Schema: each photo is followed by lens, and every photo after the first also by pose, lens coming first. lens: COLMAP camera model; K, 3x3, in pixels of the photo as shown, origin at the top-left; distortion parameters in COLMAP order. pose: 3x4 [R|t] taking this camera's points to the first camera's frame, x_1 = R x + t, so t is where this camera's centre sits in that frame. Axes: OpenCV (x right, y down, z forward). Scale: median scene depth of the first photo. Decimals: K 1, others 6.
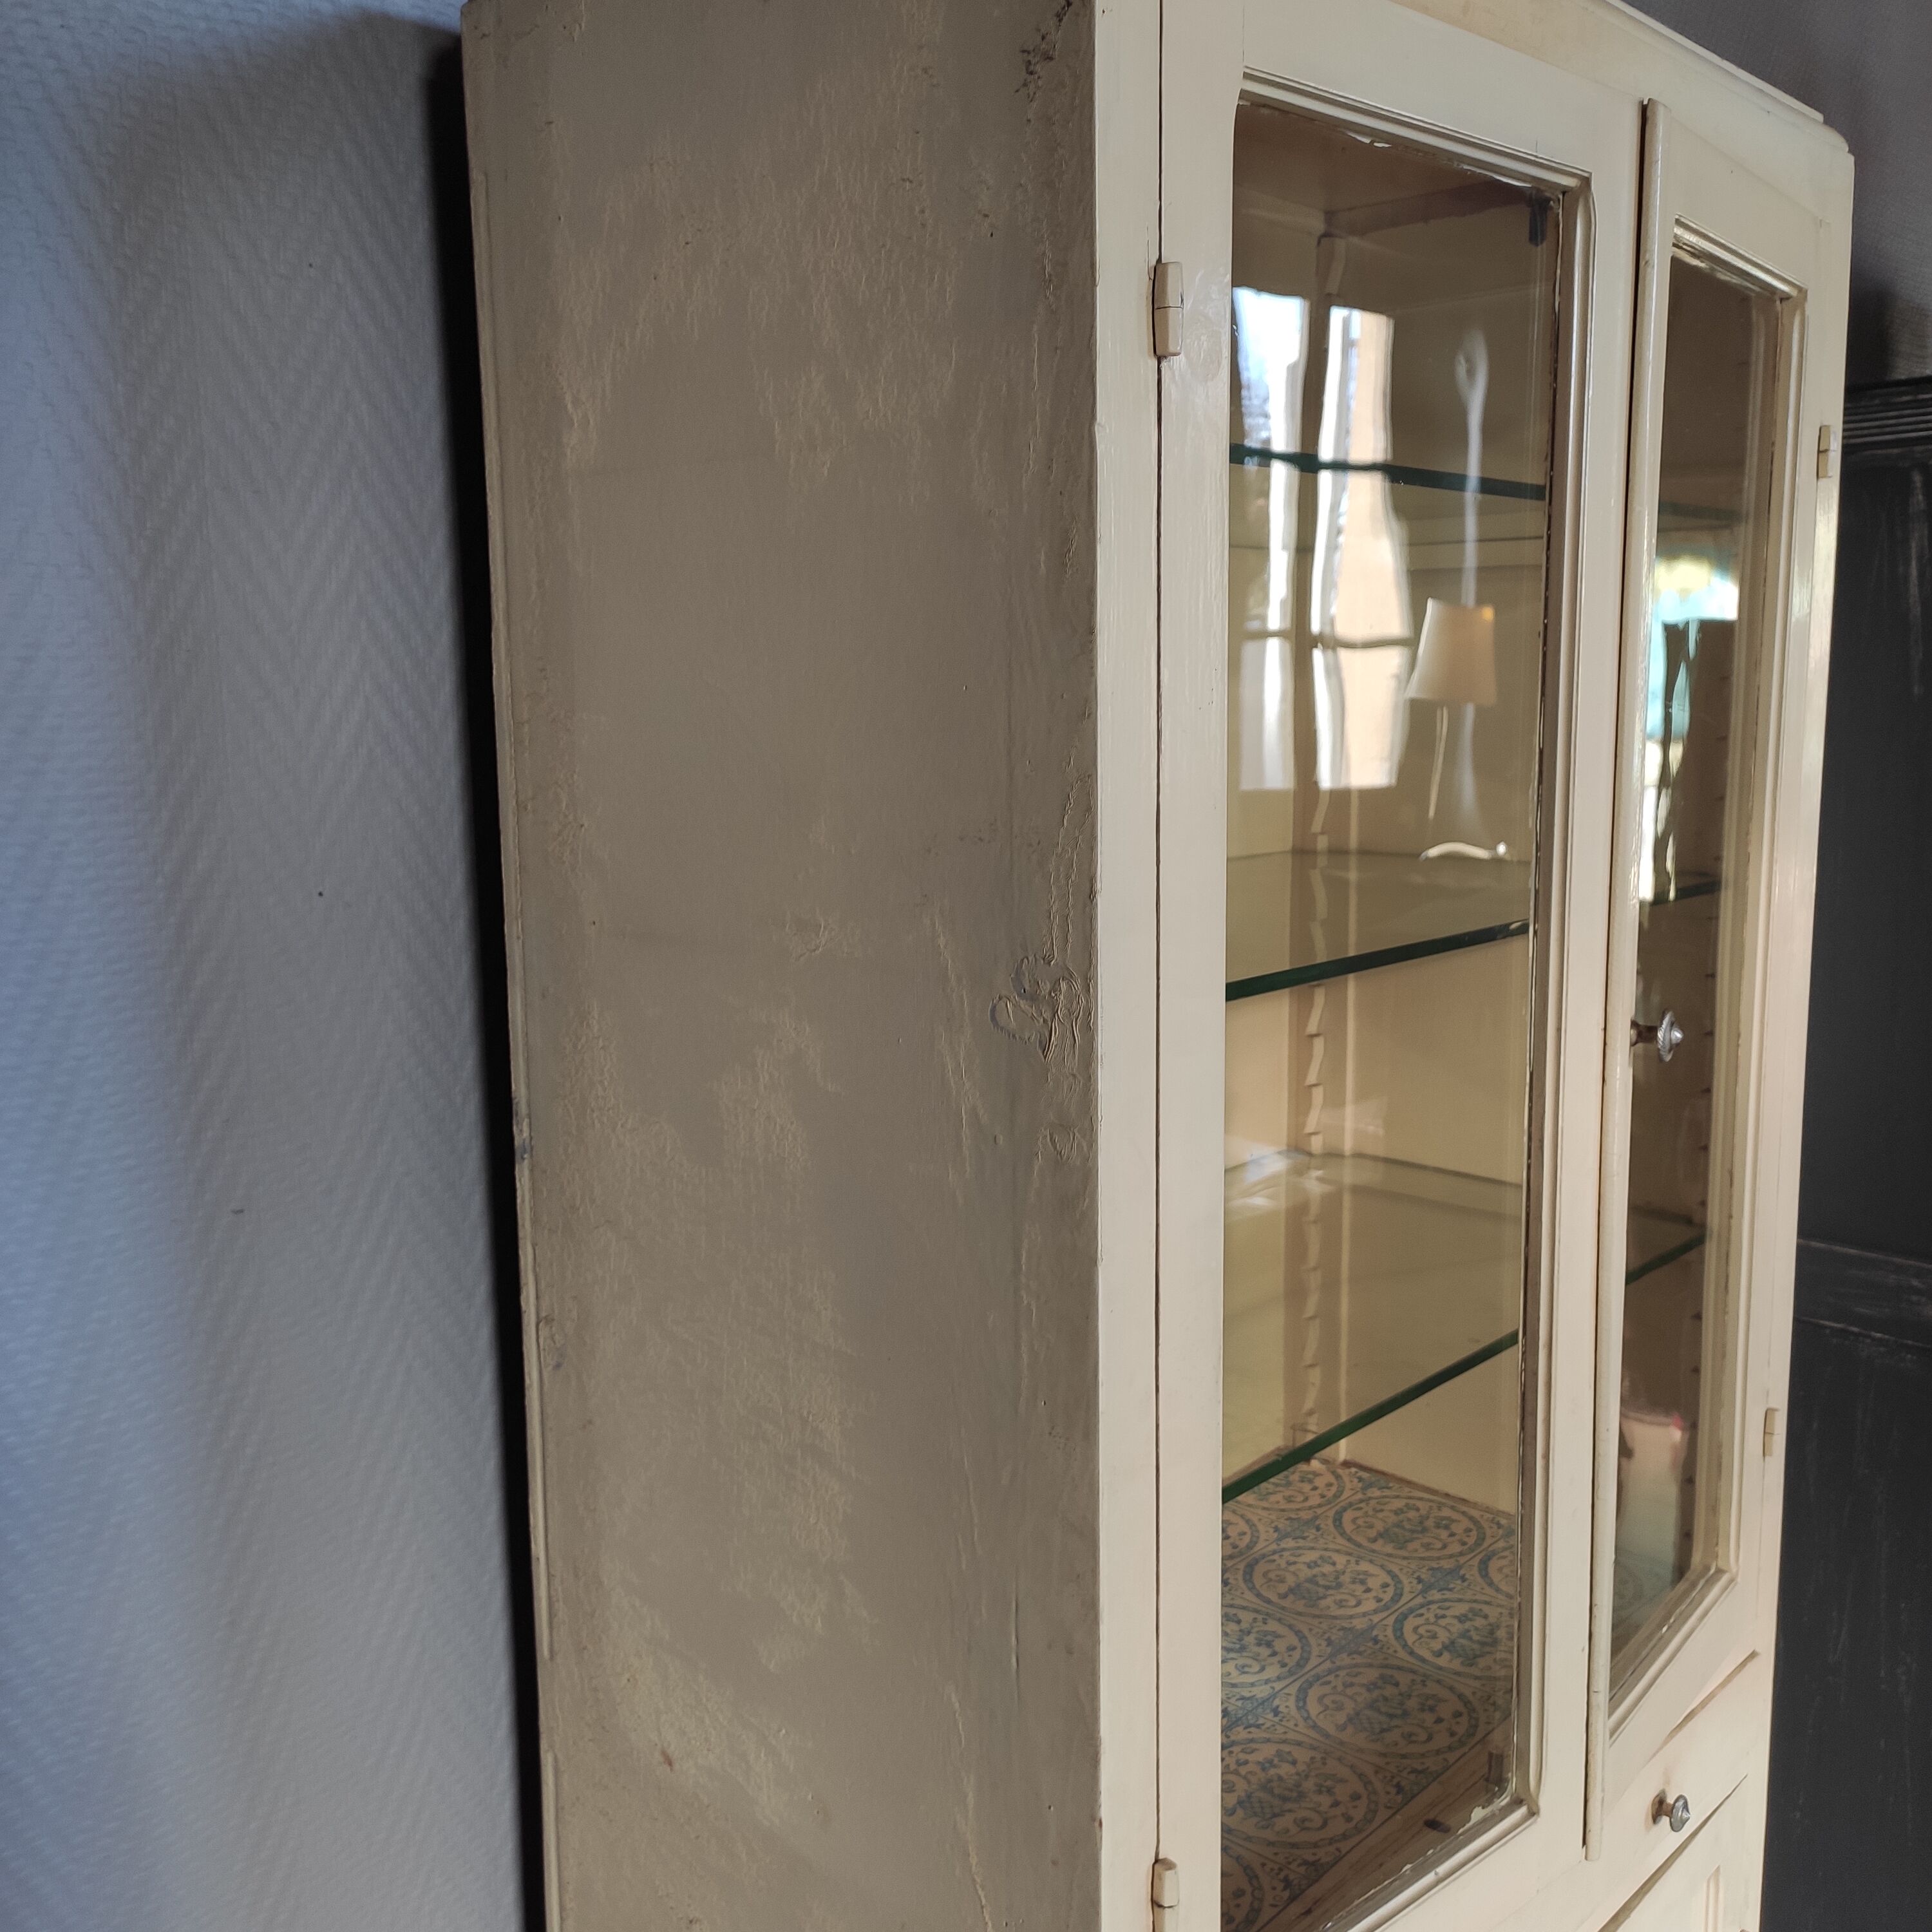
lens RADIAL K [[1923.8, 0, 970.2], [0, 1923.8, 974.8], [0, 0, 1]] dist [0.081476, -0.133476]
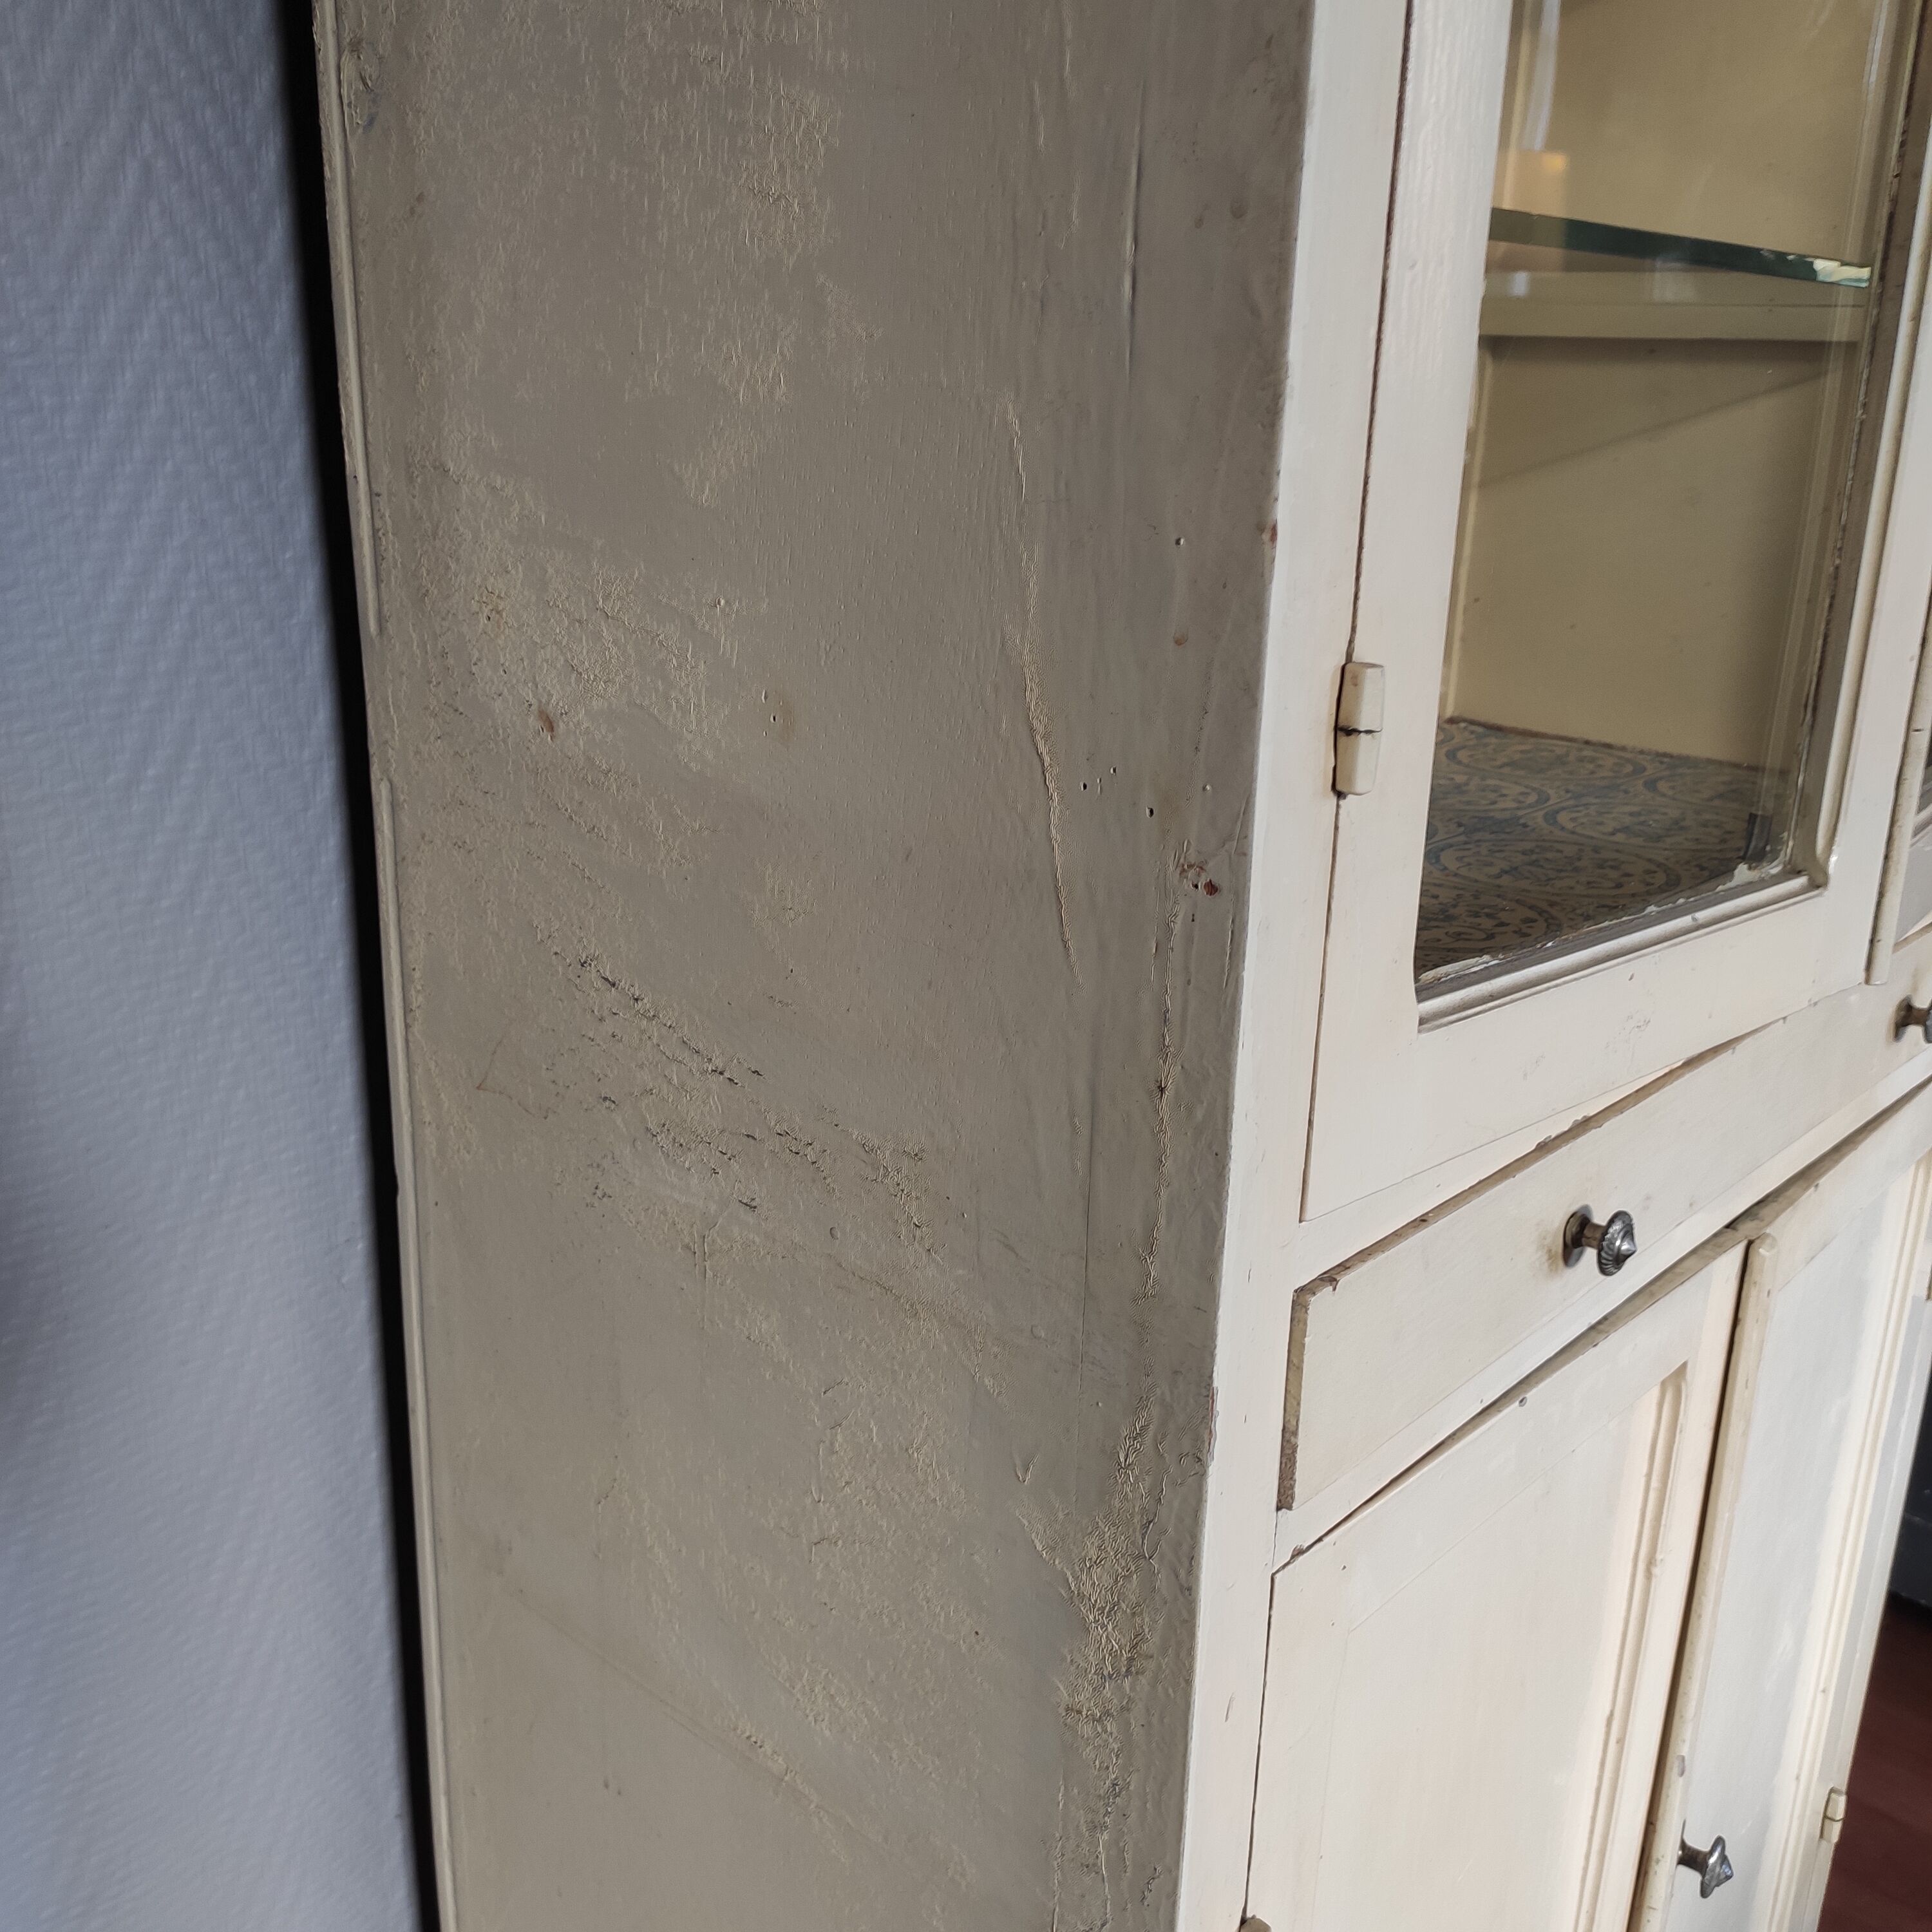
lens RADIAL K [[1965.5, 0, 966.0], [0, 1965.5, 966.0], [0, 0, 1]] dist [0.080287, -0.108590]
pose [[0.999313, 0.032416, 0.017950, -0.022784], [-0.034947, 0.985551, 0.165735, 0.365156], [-0.012319, -0.166249, 0.986007, 0.319761]]
